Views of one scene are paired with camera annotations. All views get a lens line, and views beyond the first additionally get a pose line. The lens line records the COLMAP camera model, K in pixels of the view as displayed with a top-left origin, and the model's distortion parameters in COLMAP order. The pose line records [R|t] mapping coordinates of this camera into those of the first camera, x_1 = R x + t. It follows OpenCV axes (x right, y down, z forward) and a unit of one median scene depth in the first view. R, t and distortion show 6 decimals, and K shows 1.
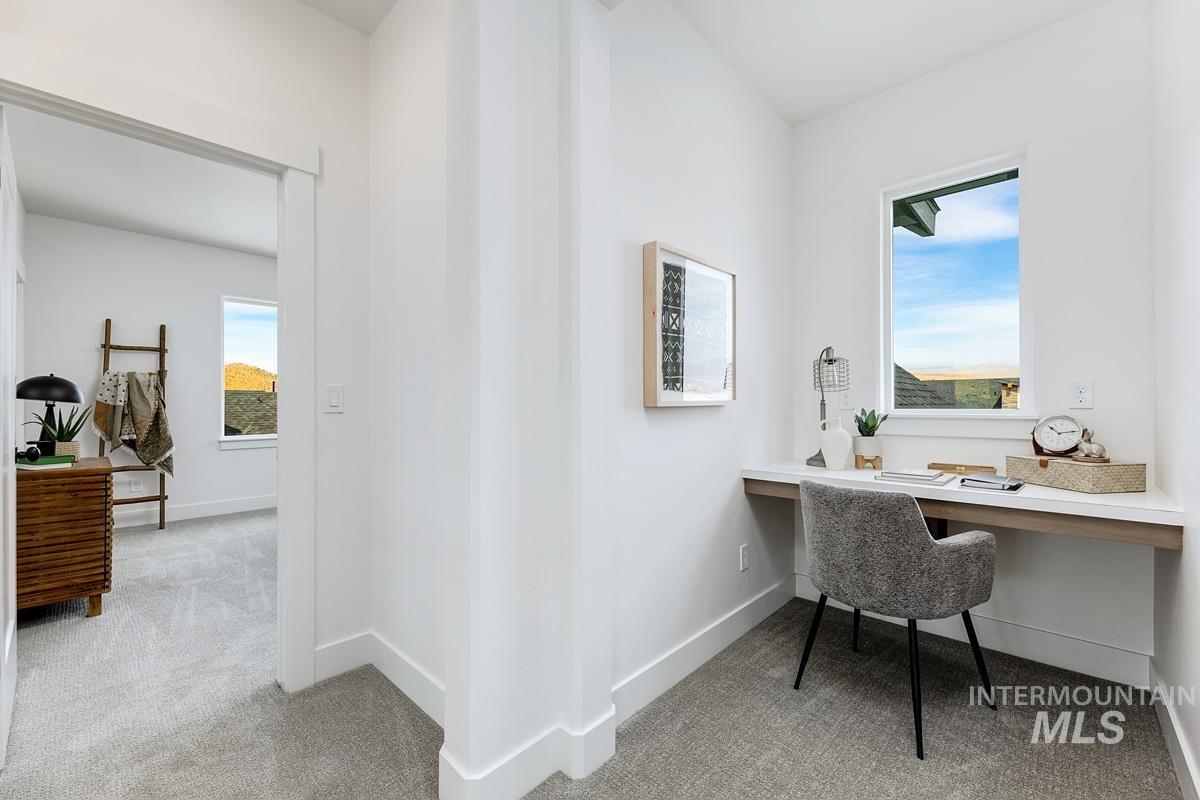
lens RADIAL K [[492.3, 0, 600.0], [0, 492.3, 400.0], [0, 0, 1]] dist [-0.000732, 0.000251]
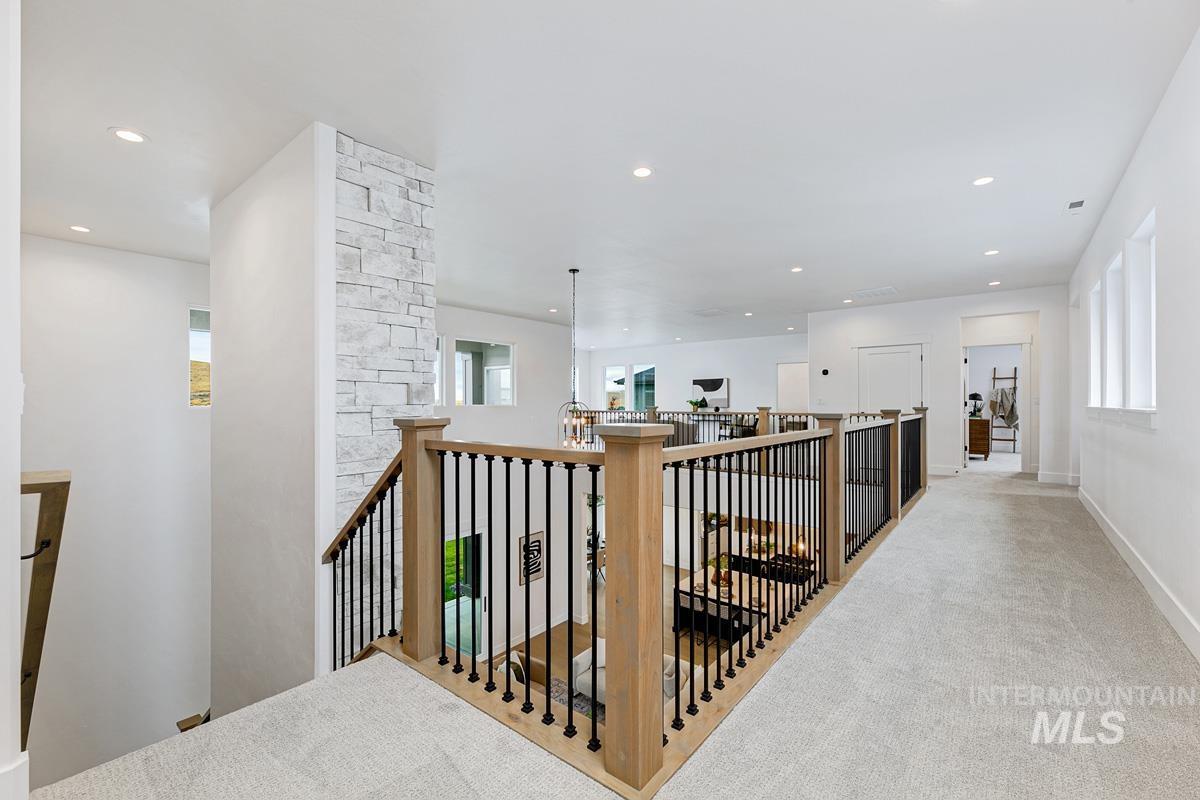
lens RADIAL K [[492.3, 0, 600.0], [0, 492.3, 400.0], [0, 0, 1]] dist [-0.000732, 0.000251]
pose [[0.077541, -0.000475, -0.996989, 1.353118], [0.006357, 0.999980, 0.000018, -0.010500], [0.996969, -0.006339, 0.077543, -1.207010]]
